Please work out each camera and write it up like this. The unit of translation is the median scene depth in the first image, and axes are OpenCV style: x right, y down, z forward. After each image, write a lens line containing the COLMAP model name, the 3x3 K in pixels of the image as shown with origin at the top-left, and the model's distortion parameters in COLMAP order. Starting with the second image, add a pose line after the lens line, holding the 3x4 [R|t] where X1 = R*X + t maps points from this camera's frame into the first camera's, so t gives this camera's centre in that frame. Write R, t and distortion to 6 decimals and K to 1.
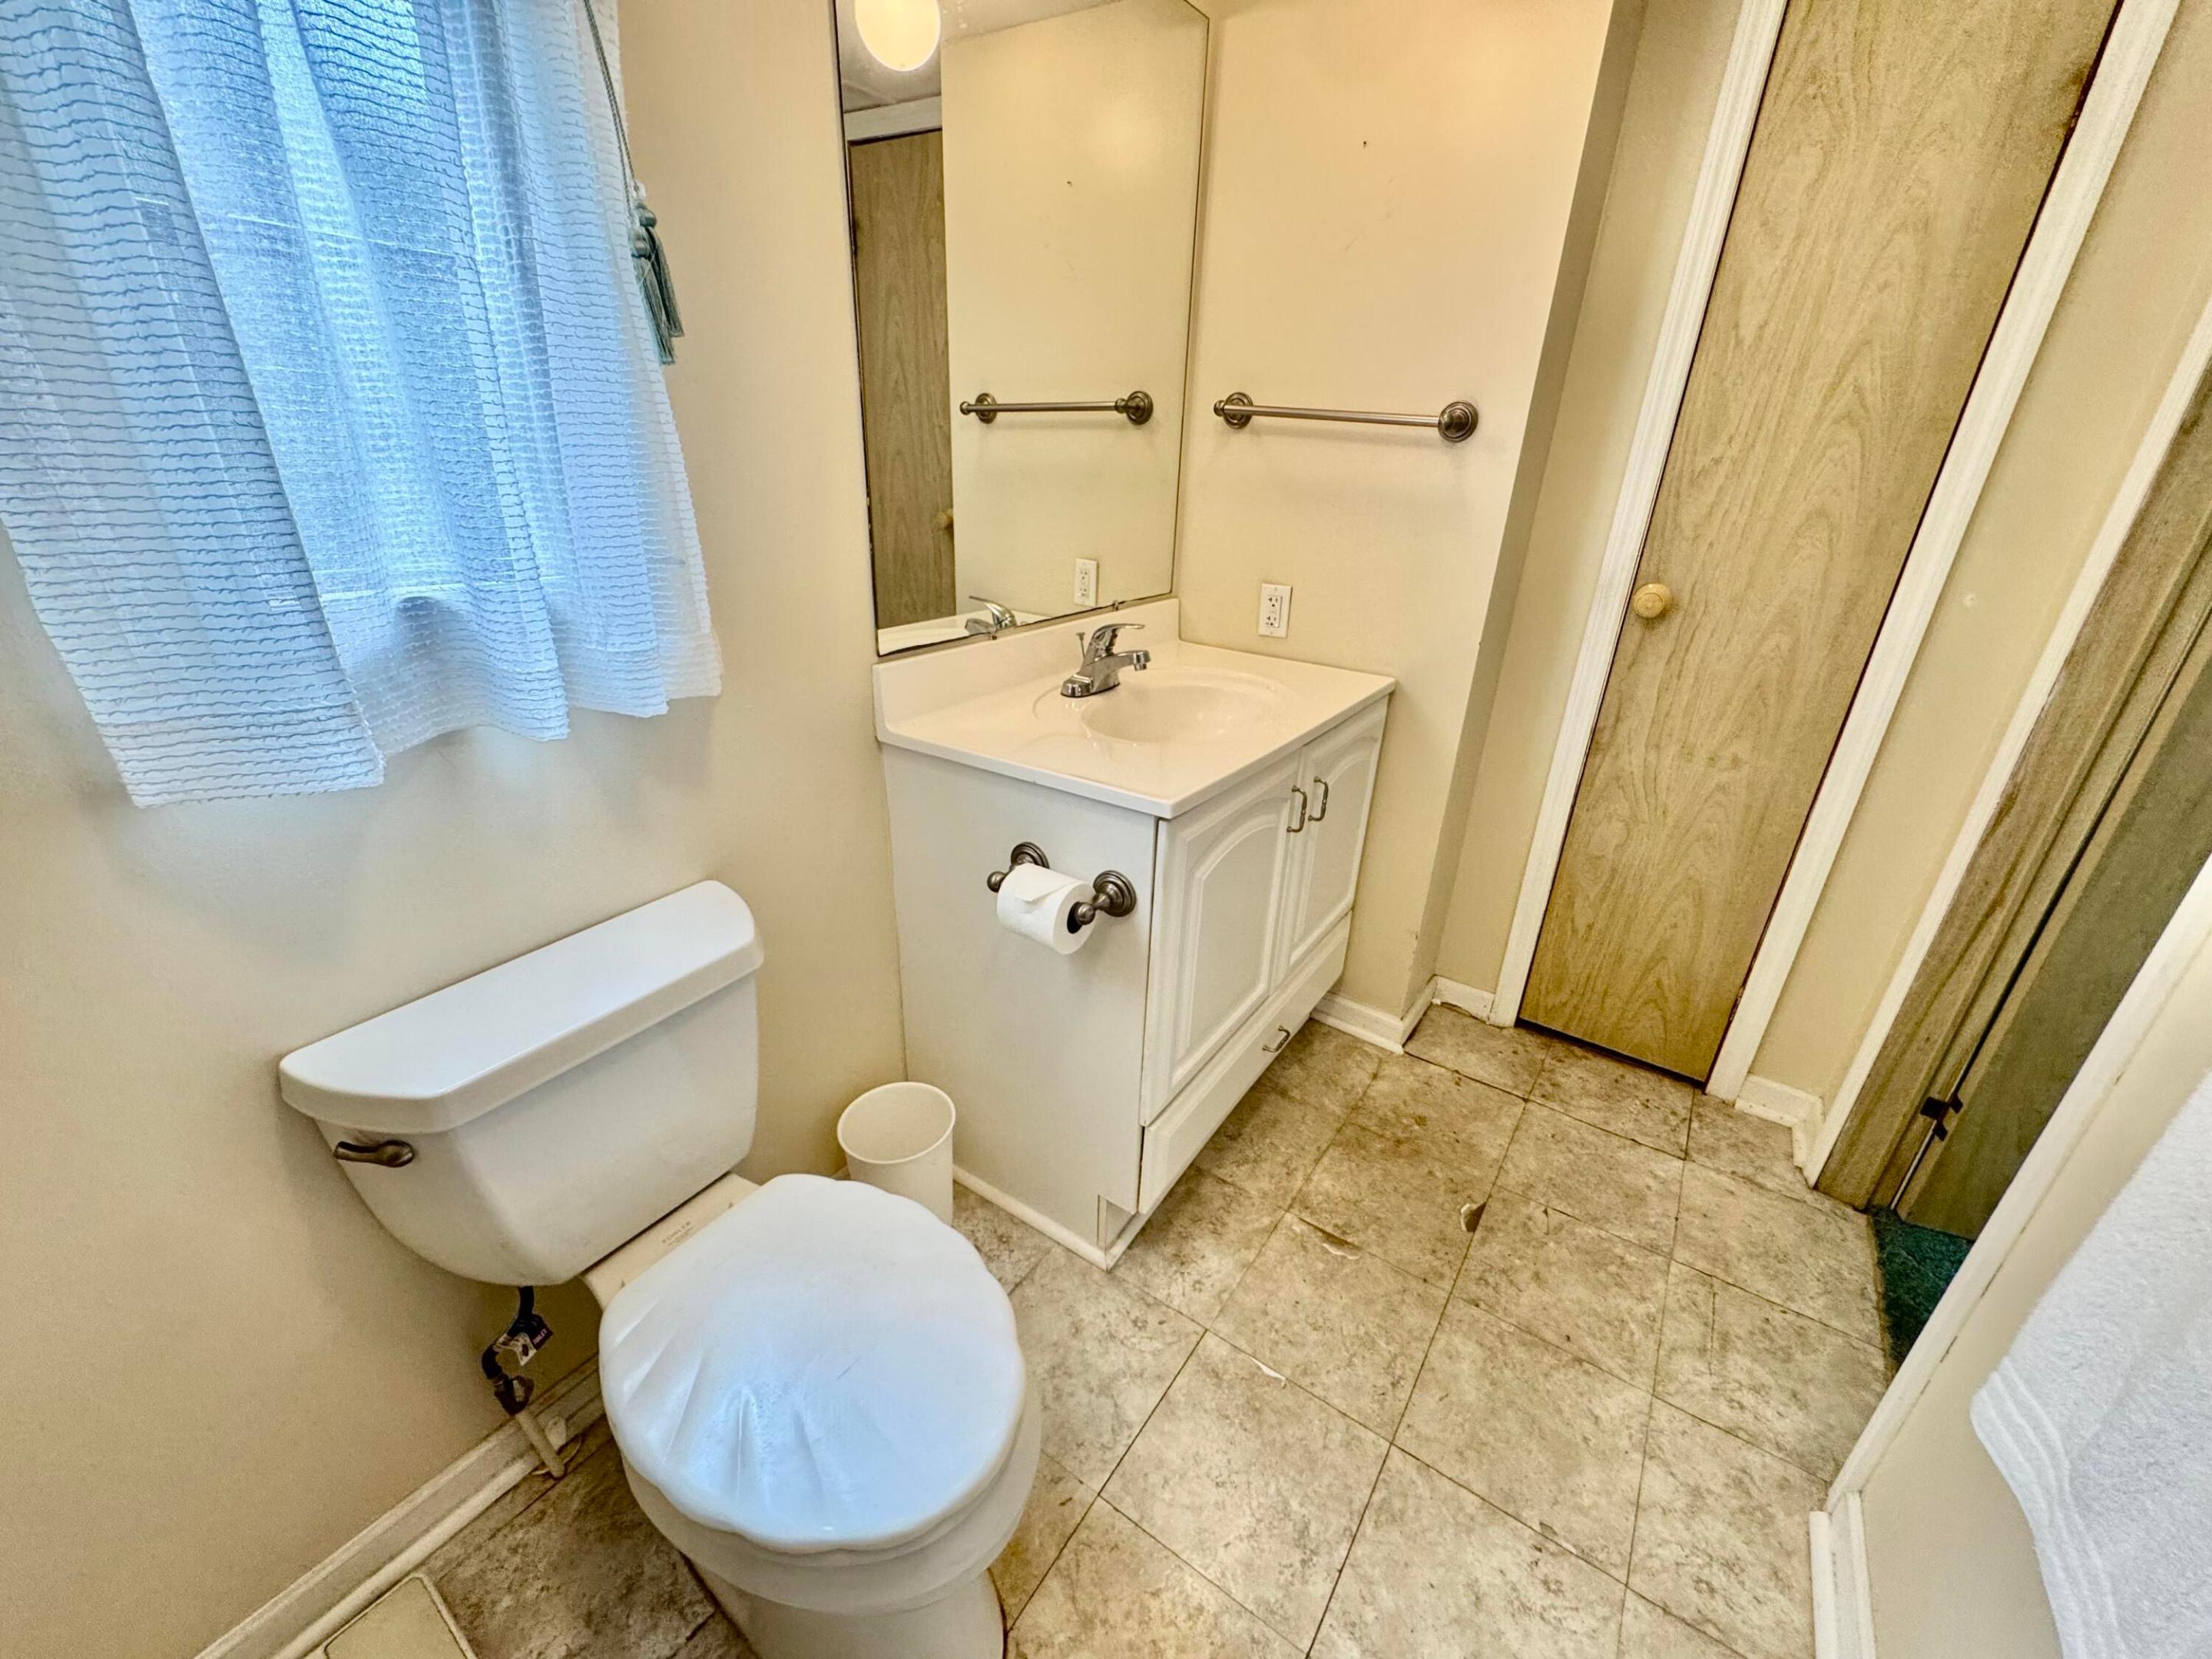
lens RADIAL K [[887.8, 0, 1108.4], [0, 887.8, 836.7], [0, 0, 1]] dist [-0.004026, 0.001488]
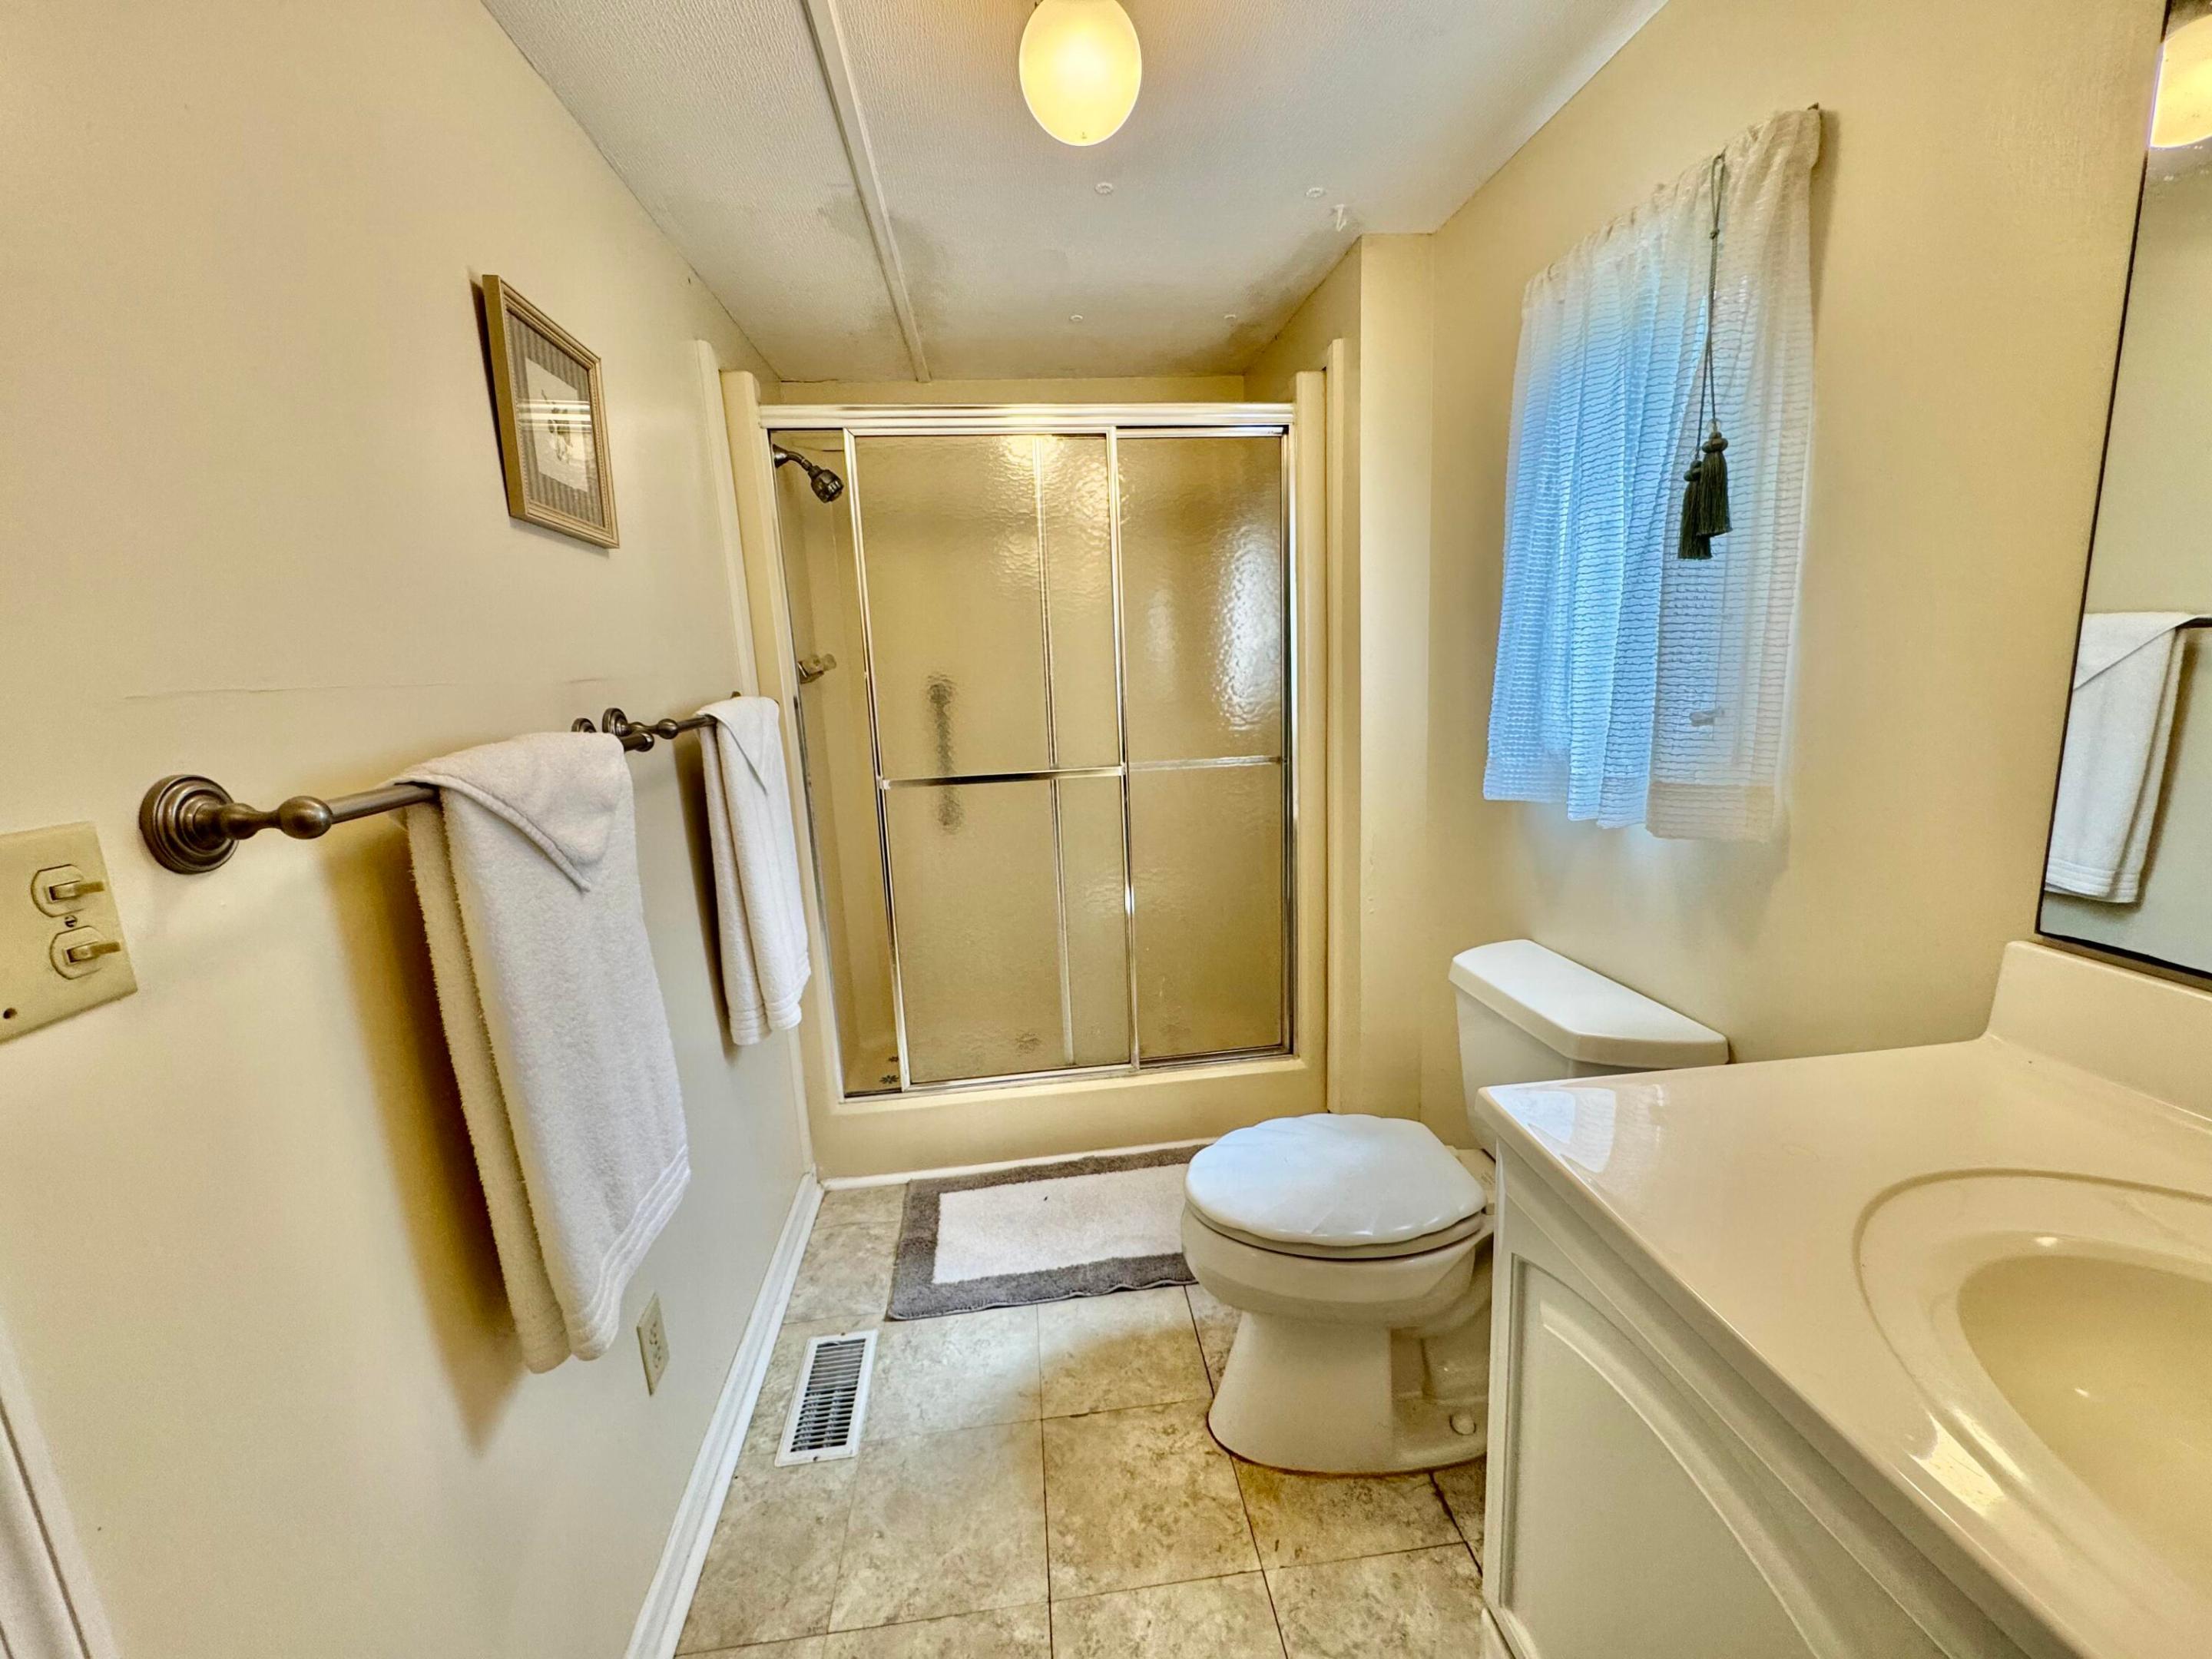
lens RADIAL K [[887.8, 0, 1113.2], [0, 887.8, 826.4], [0, 0, 1]] dist [-0.004026, 0.001488]
pose [[-0.750919, 0.126355, -0.648194, 0.734152], [-0.251931, 0.852487, 0.458035, -0.470392], [0.610452, 0.507247, -0.608316, 1.153751]]
